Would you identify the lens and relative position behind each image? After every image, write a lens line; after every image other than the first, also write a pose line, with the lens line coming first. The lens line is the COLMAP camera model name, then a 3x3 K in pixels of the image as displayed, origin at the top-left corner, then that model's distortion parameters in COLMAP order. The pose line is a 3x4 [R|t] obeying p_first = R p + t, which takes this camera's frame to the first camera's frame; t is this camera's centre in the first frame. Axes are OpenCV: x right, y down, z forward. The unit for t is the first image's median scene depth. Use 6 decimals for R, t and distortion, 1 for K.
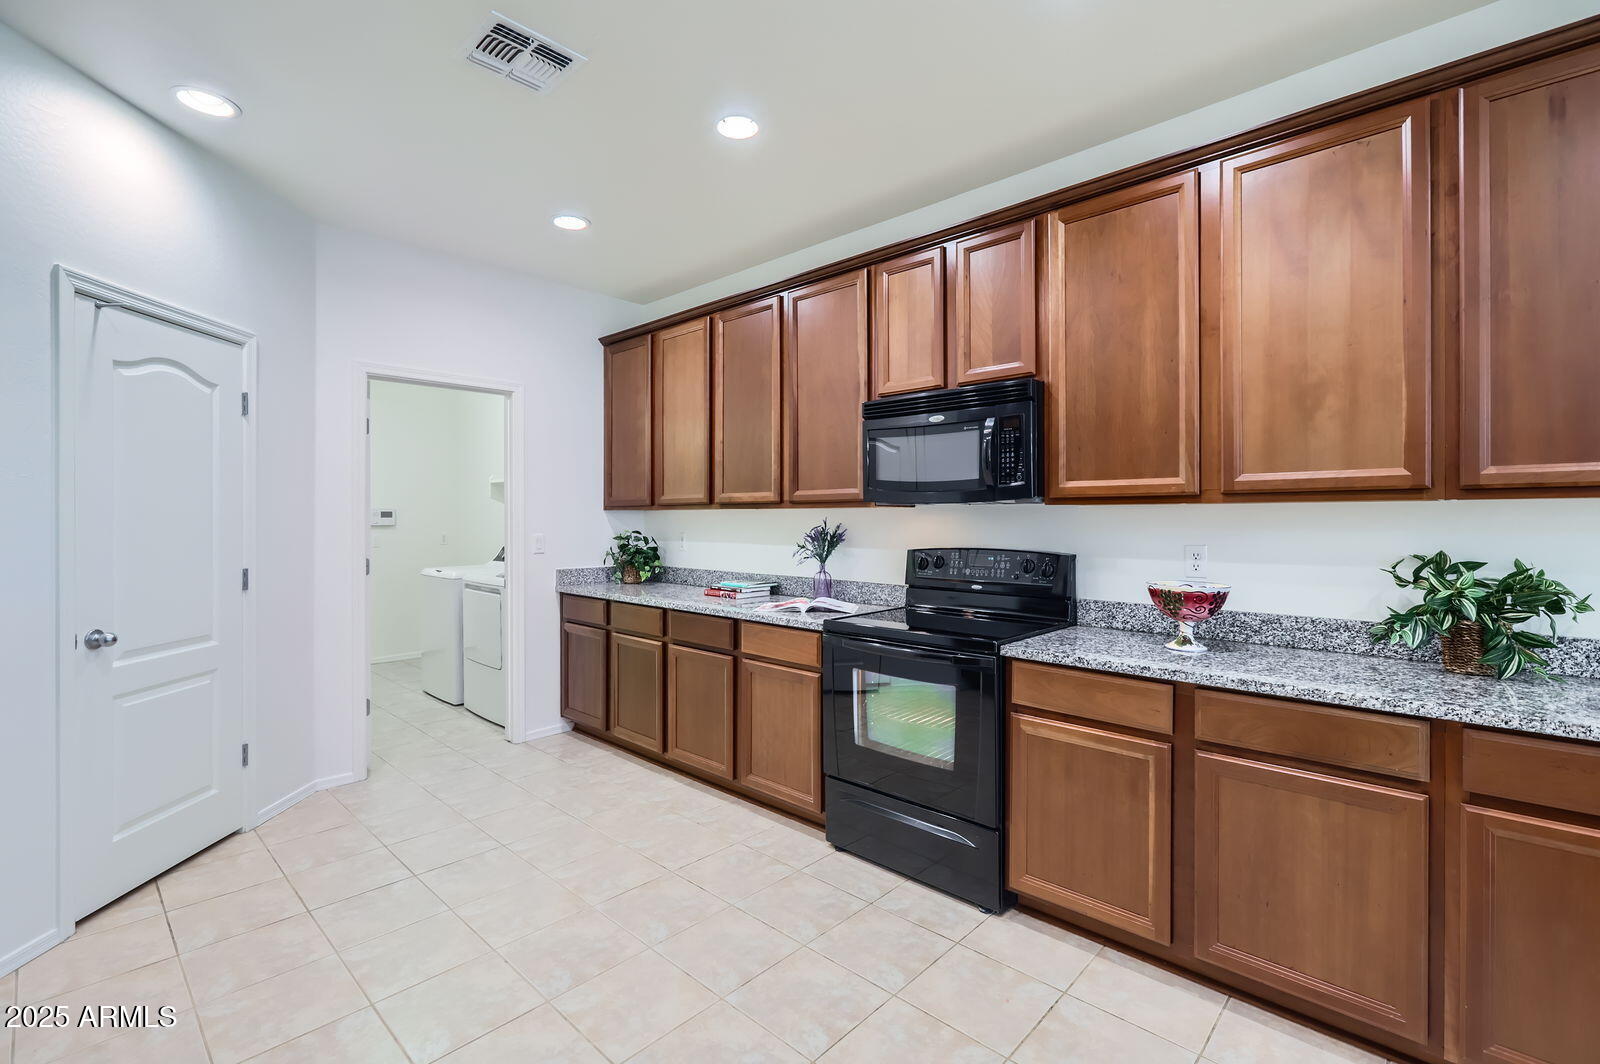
lens RADIAL K [[725.7, 0, 799.9], [0, 725.7, 519.0], [0, 0, 1]] dist [-0.005176, -0.000134]
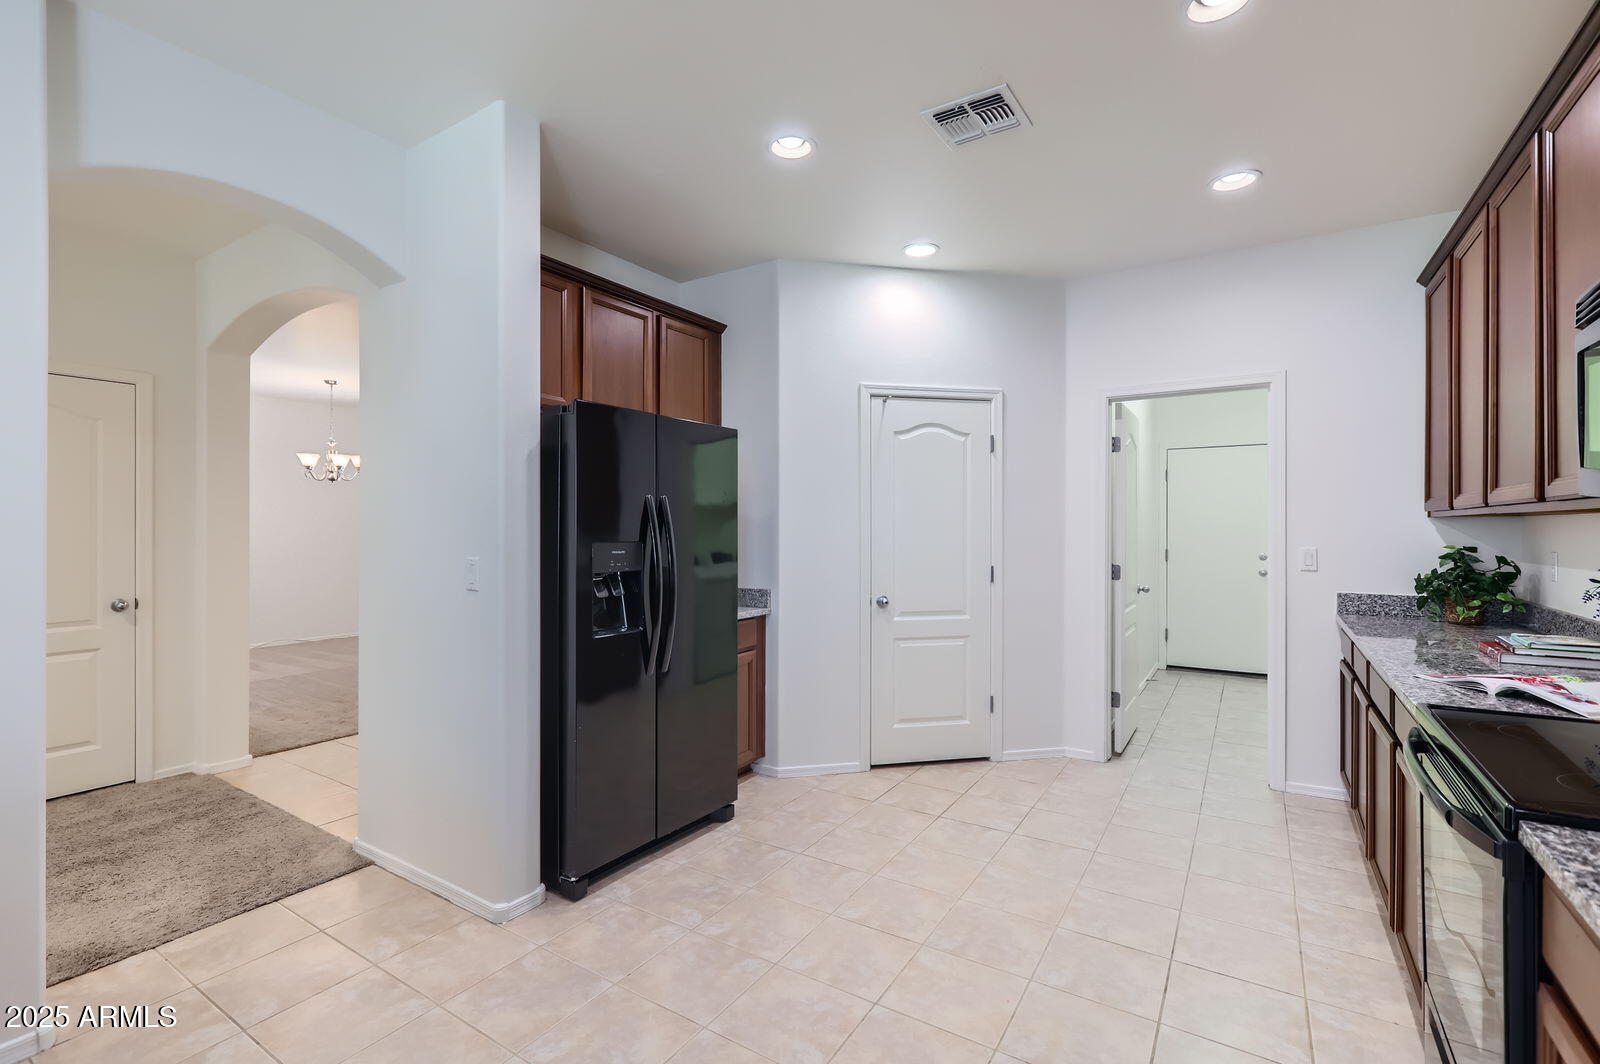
lens RADIAL K [[725.7, 0, 776.7], [0, 725.7, 532.3], [0, 0, 1]] dist [-0.005176, -0.000134]
pose [[0.160277, 0.003938, -0.987064, 0.435233], [0.001172, 0.999991, 0.004179, -0.000208], [0.987071, -0.001826, 0.160271, 0.335112]]
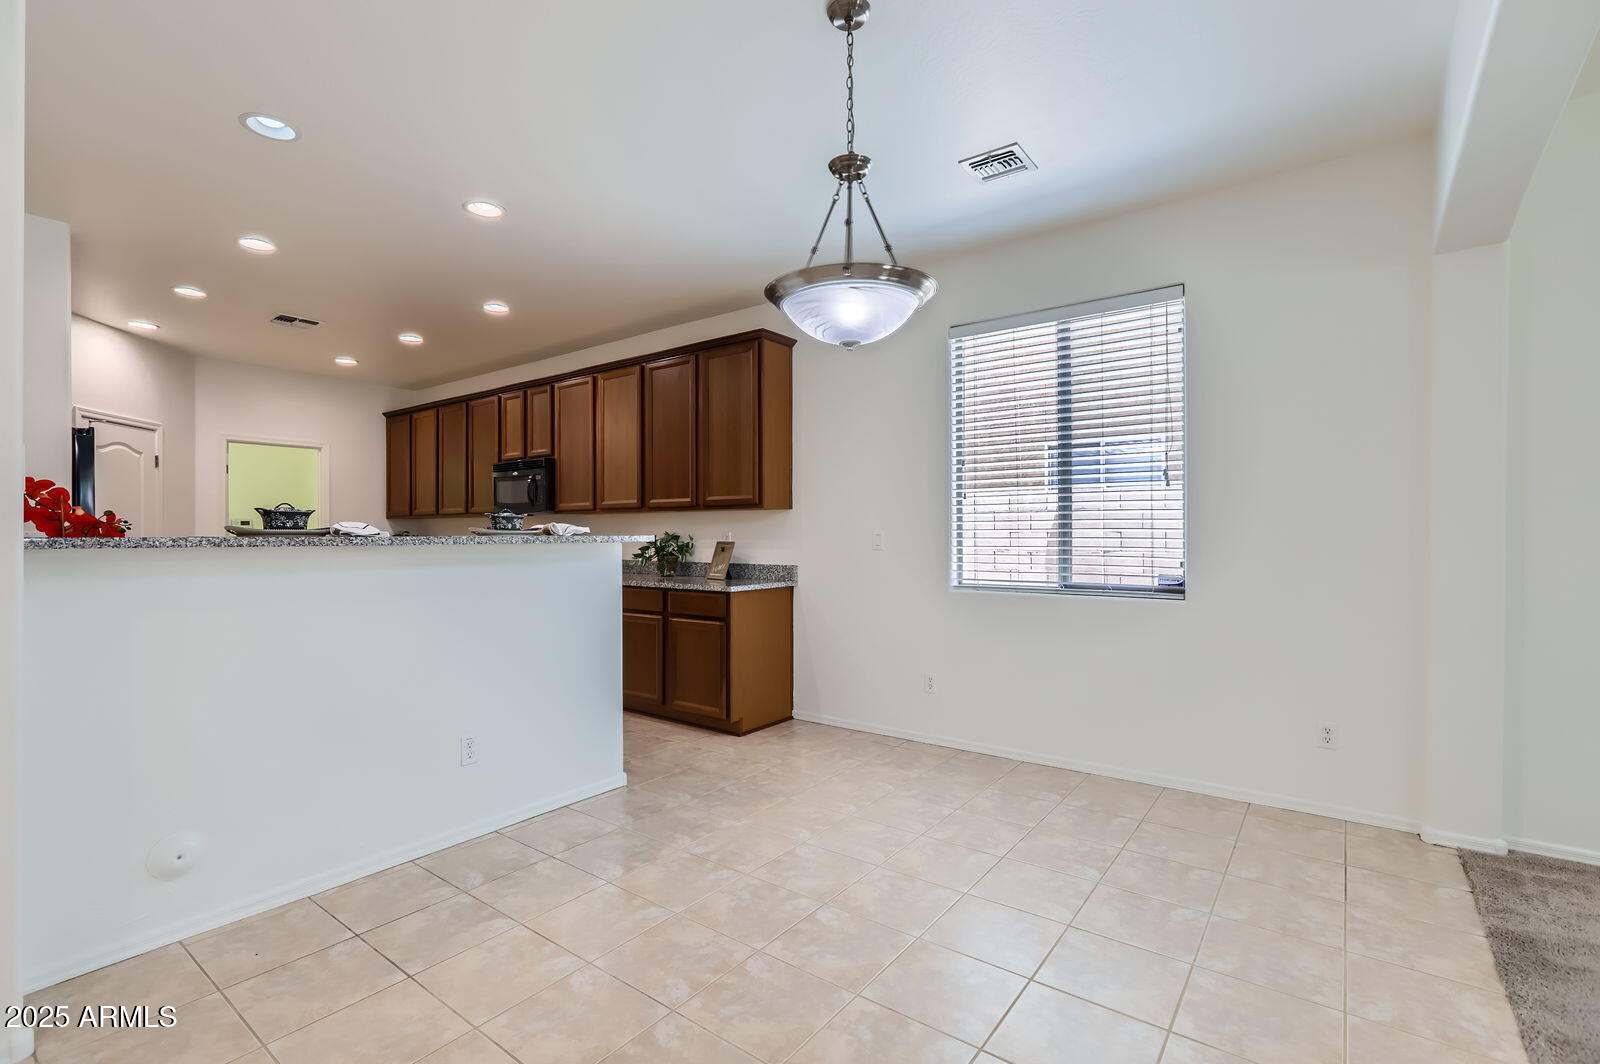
lens RADIAL K [[725.7, 0, 794.9], [0, 725.7, 534.0], [0, 0, 1]] dist [-0.005176, -0.000134]
pose [[0.995423, 0.010305, 0.095012, 0.746429], [-0.009363, 0.999903, -0.010357, 0.046147], [-0.095110, 0.009420, 0.995422, -1.072649]]
